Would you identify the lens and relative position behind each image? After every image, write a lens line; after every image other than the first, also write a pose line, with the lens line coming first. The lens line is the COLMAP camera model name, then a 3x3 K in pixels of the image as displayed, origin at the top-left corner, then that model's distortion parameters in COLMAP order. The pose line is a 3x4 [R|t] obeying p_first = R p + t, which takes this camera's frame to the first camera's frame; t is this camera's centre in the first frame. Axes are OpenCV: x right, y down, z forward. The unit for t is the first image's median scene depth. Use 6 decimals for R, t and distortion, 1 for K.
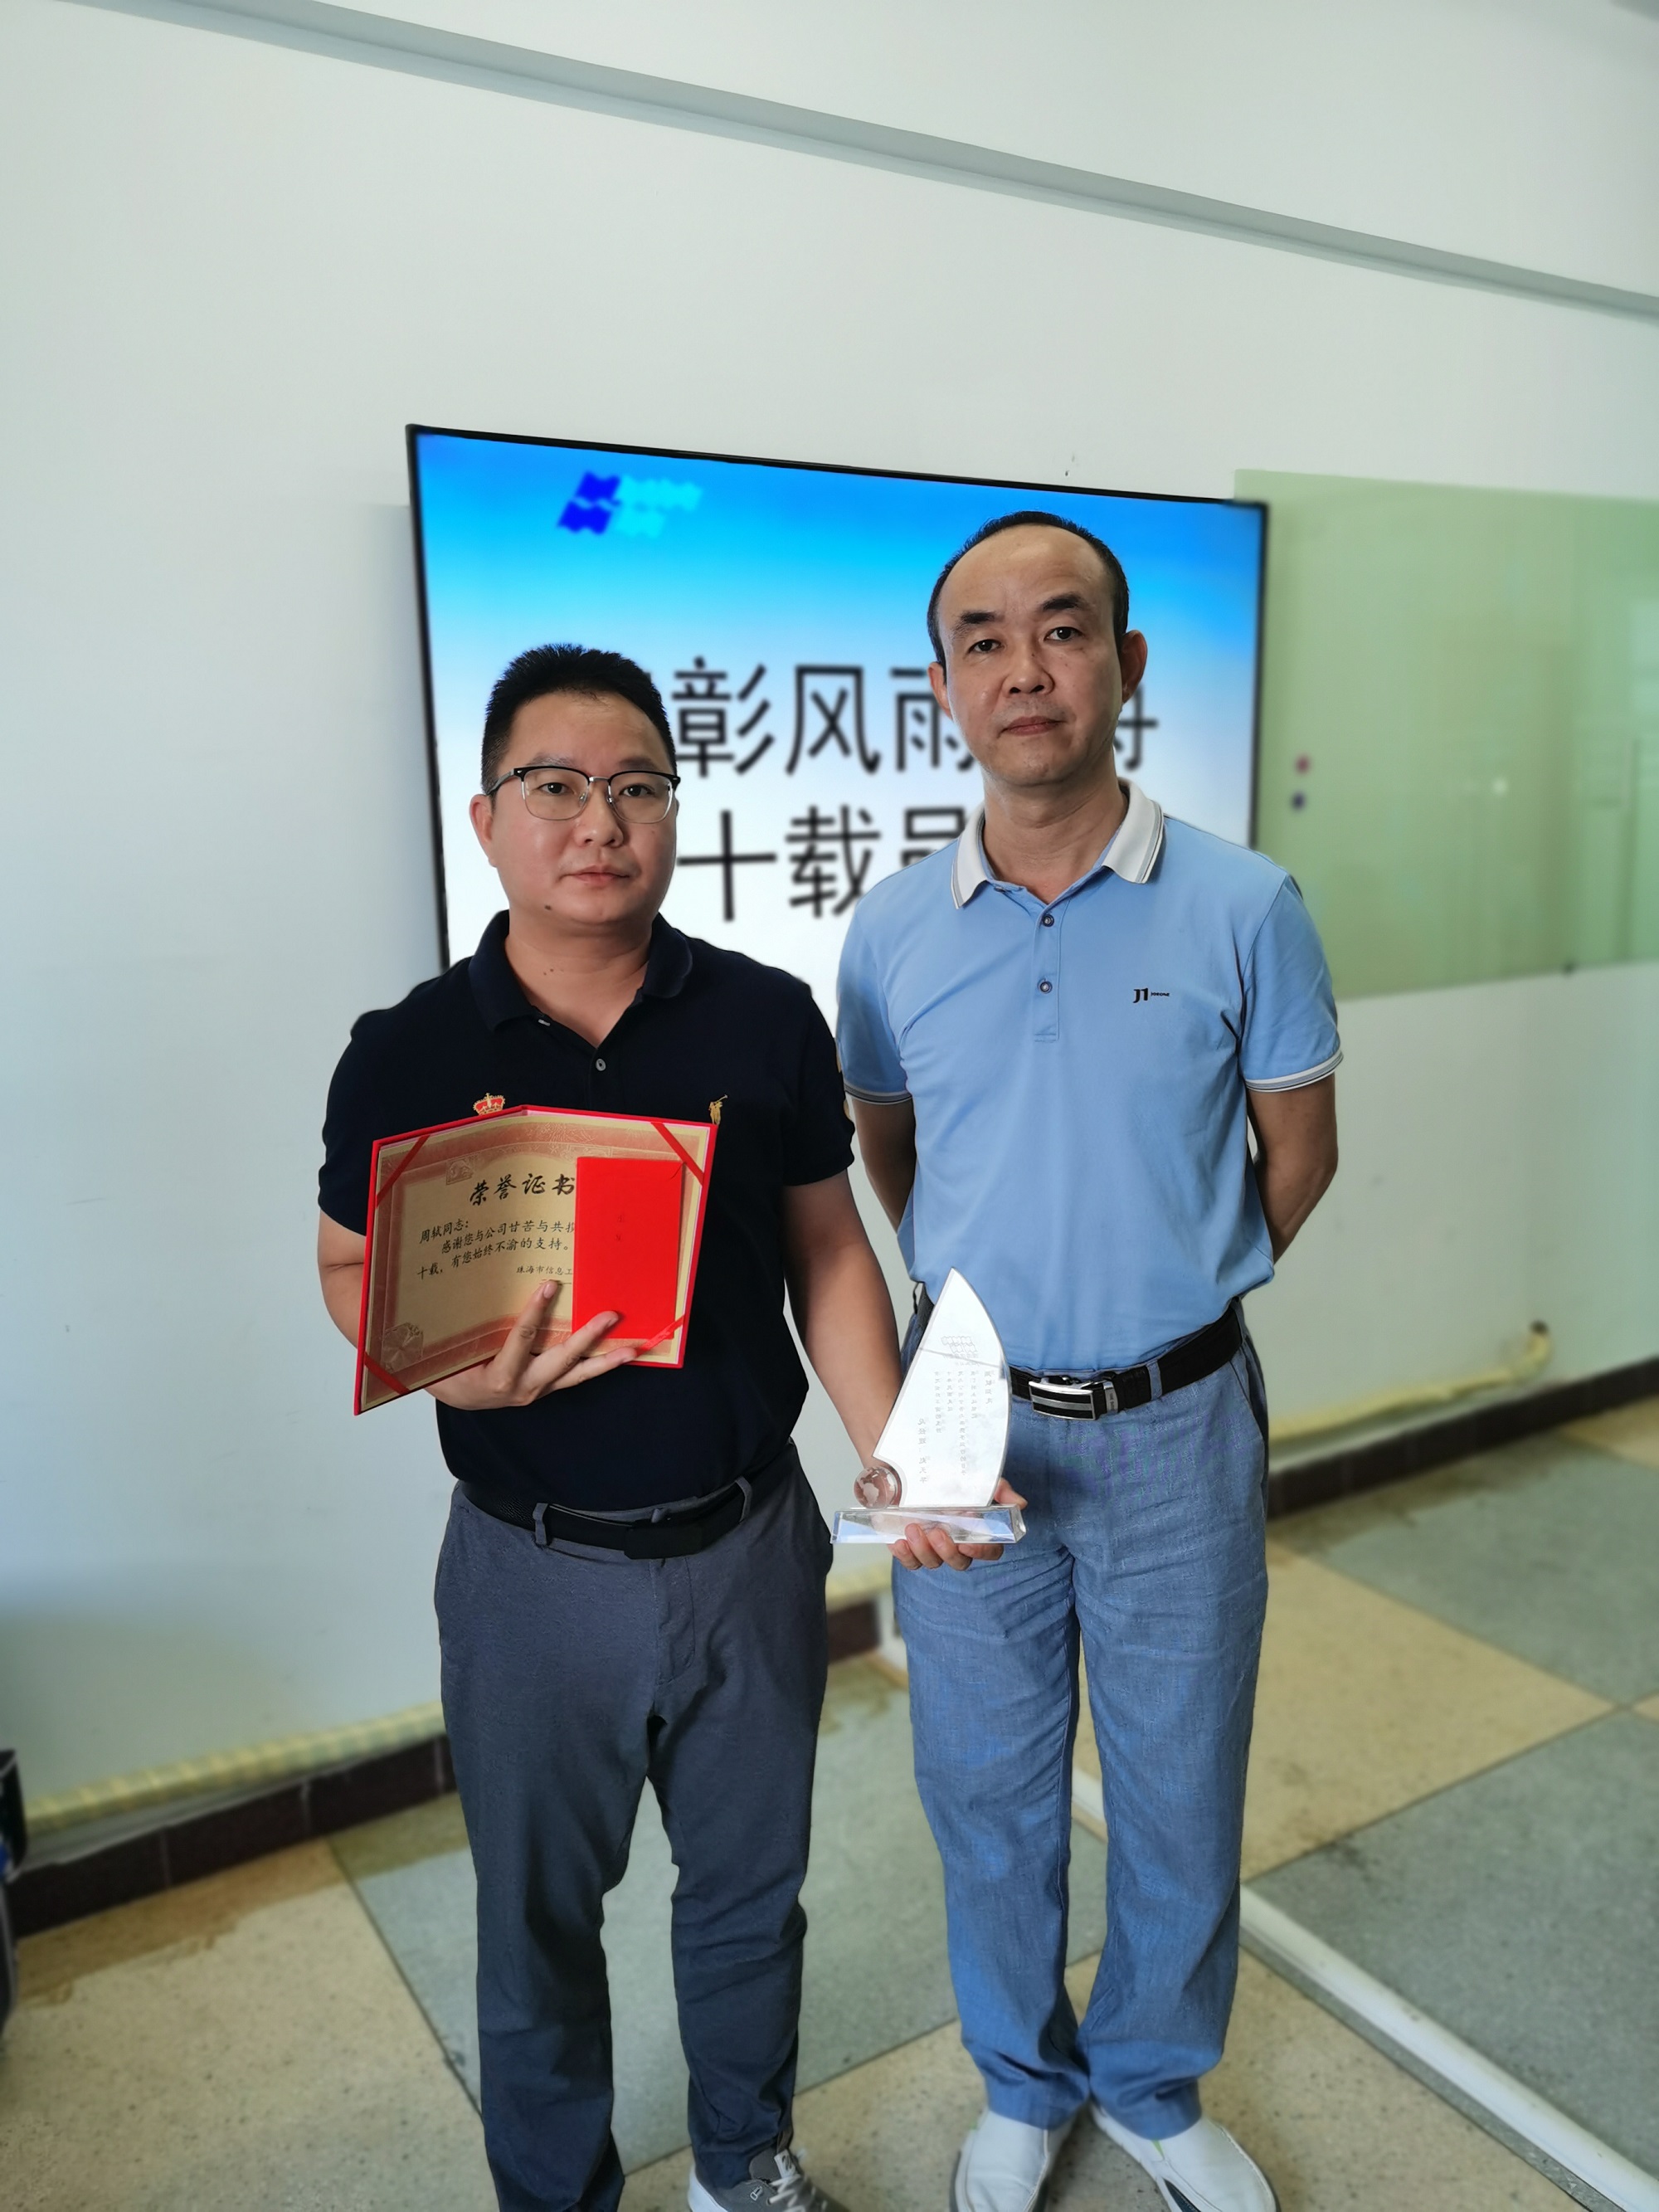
lens RADIAL K [[1681.5, 0, 829.5], [0, 1681.5, 1106.0], [0, 0, 1]] dist [0.007252, -0.000940]
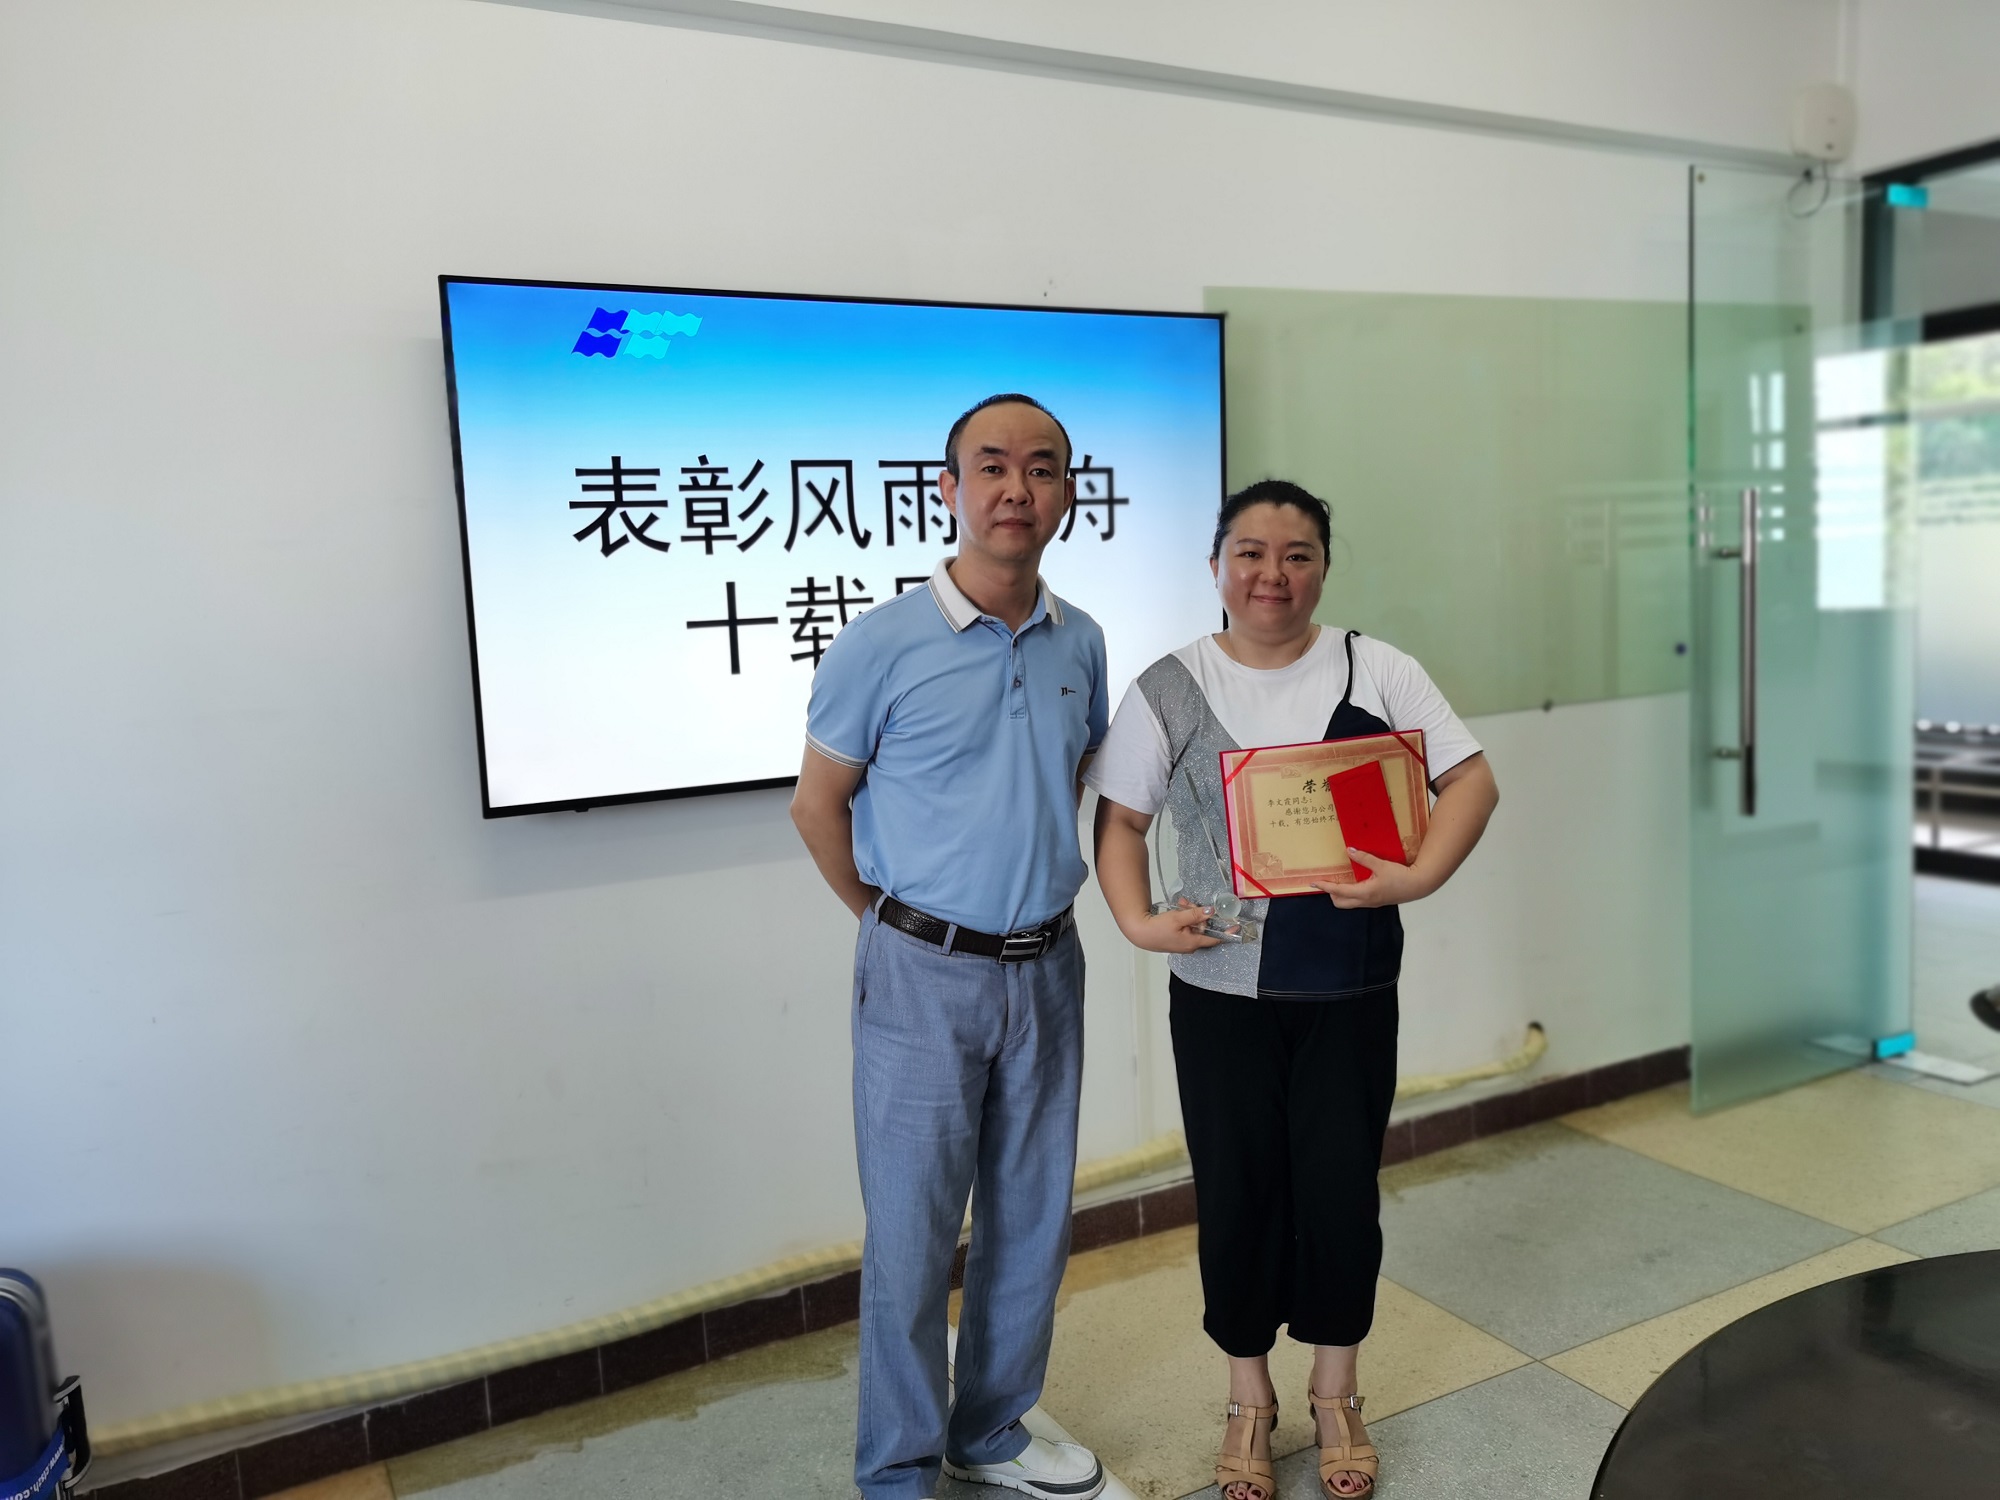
lens RADIAL K [[1520.5, 0, 1000.0], [0, 1520.5, 750.0], [0, 0, 1]] dist [0.007252, -0.000940]
pose [[0.998792, -0.010342, -0.048035, 0.177377], [0.007669, 0.998430, -0.055494, 0.004328], [0.048534, 0.055059, 0.997303, -0.056562]]
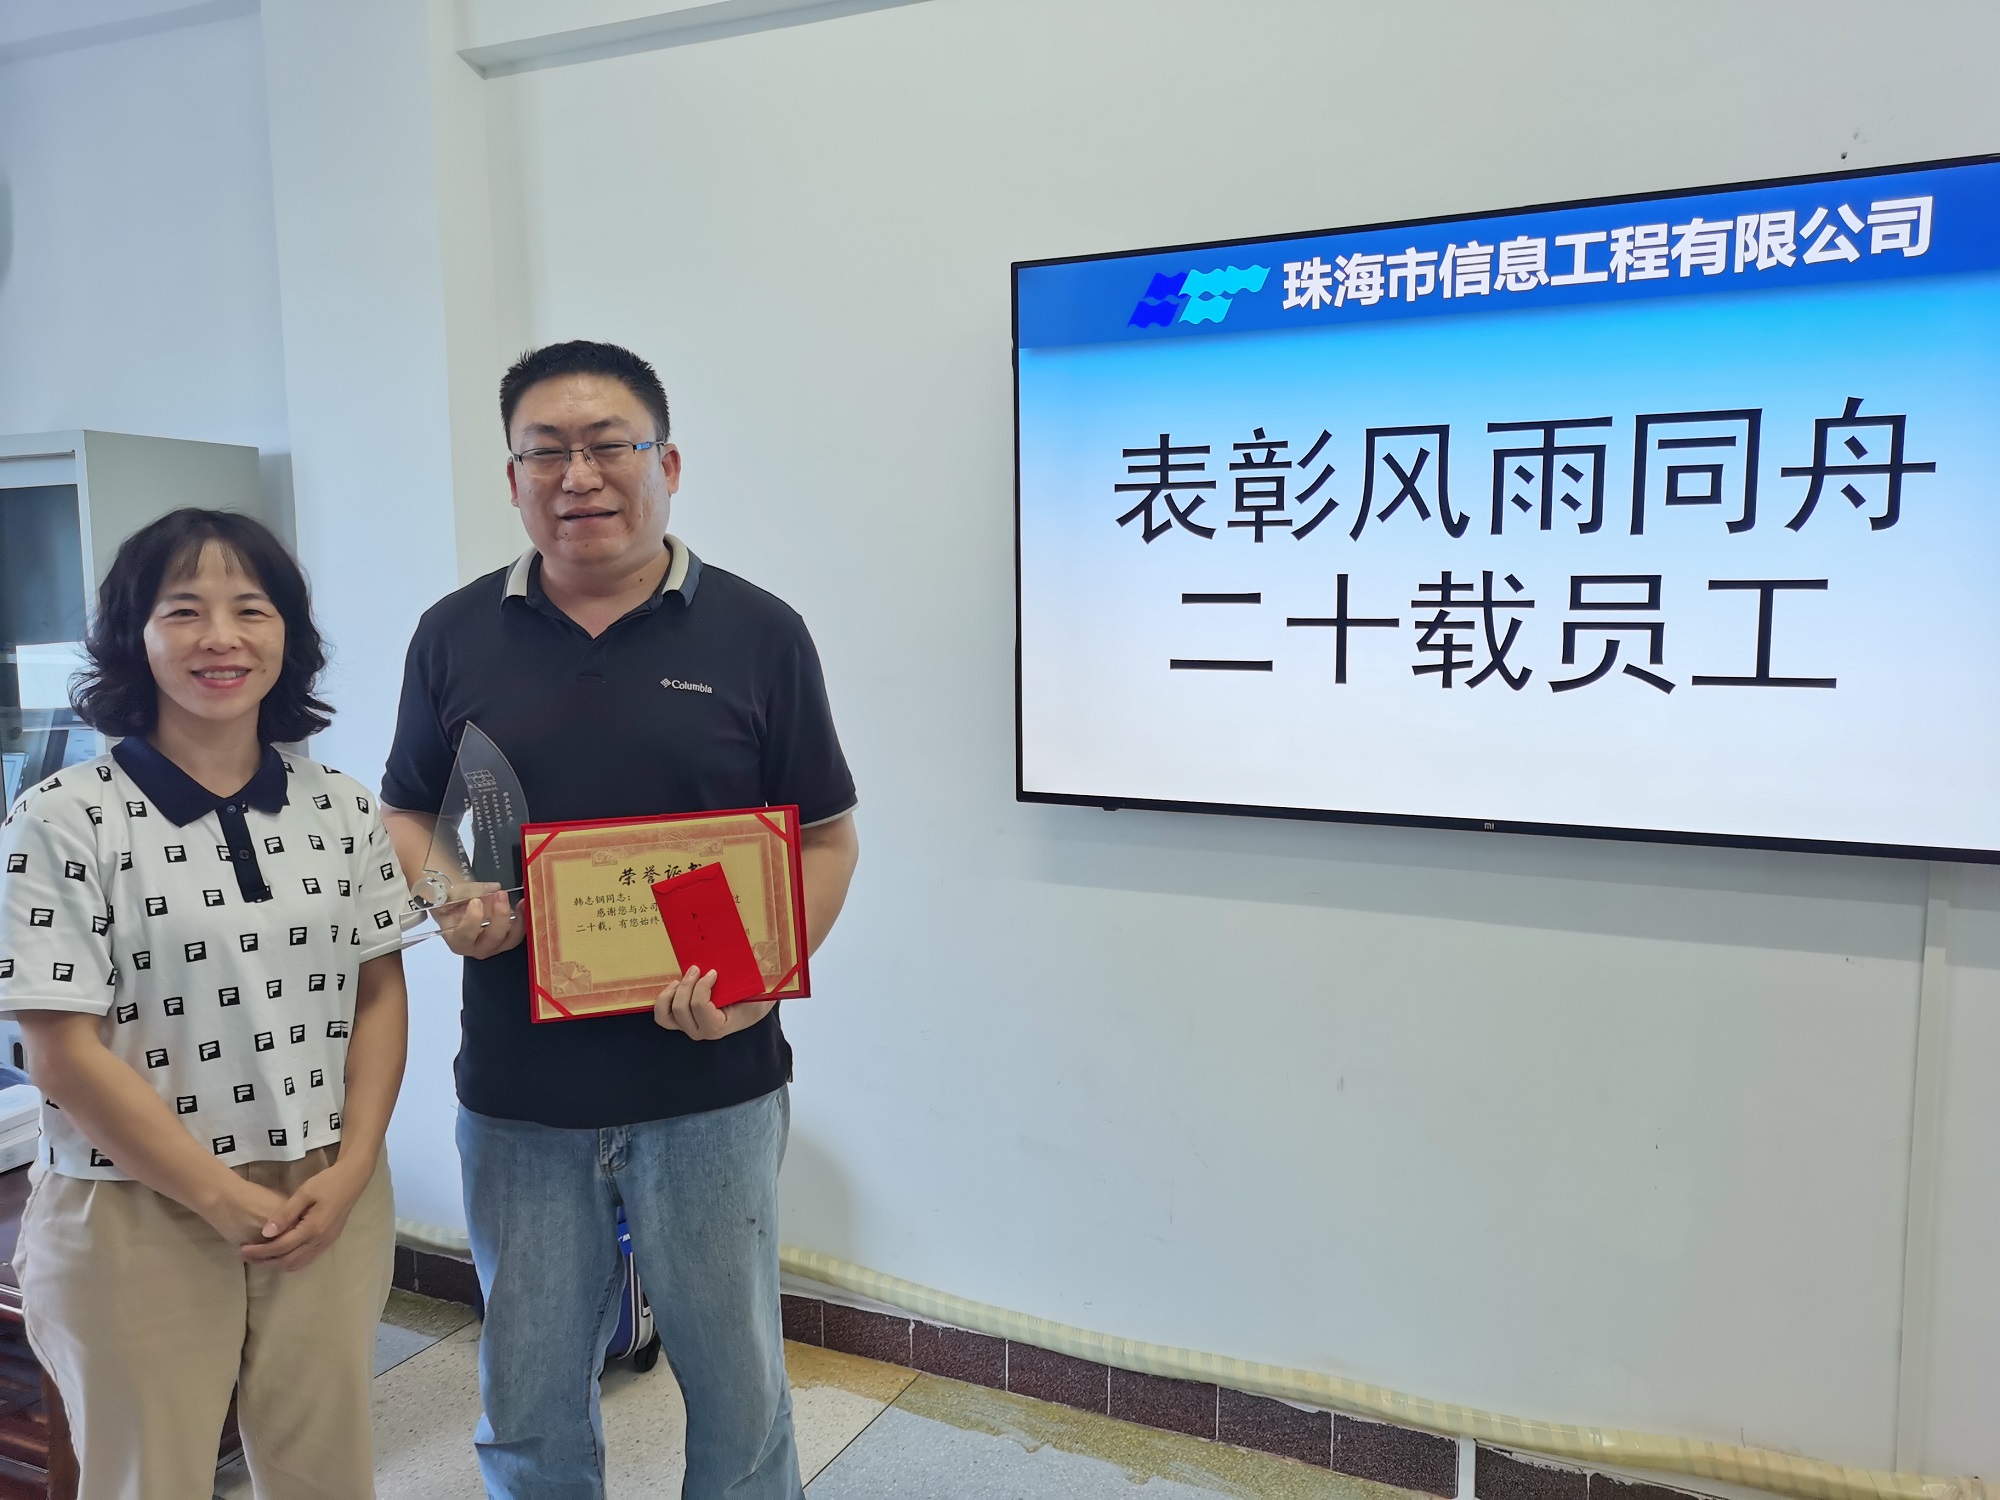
lens RADIAL K [[1579.3, 0, 1000.0], [0, 1579.3, 750.0], [0, 0, 1]] dist [0.033407, -0.044312]
pose [[0.529088, 0.112239, -0.841111, 0.662585], [-0.155952, 0.987192, 0.033634, -0.074699], [0.834113, 0.113378, 0.539815, 0.345149]]
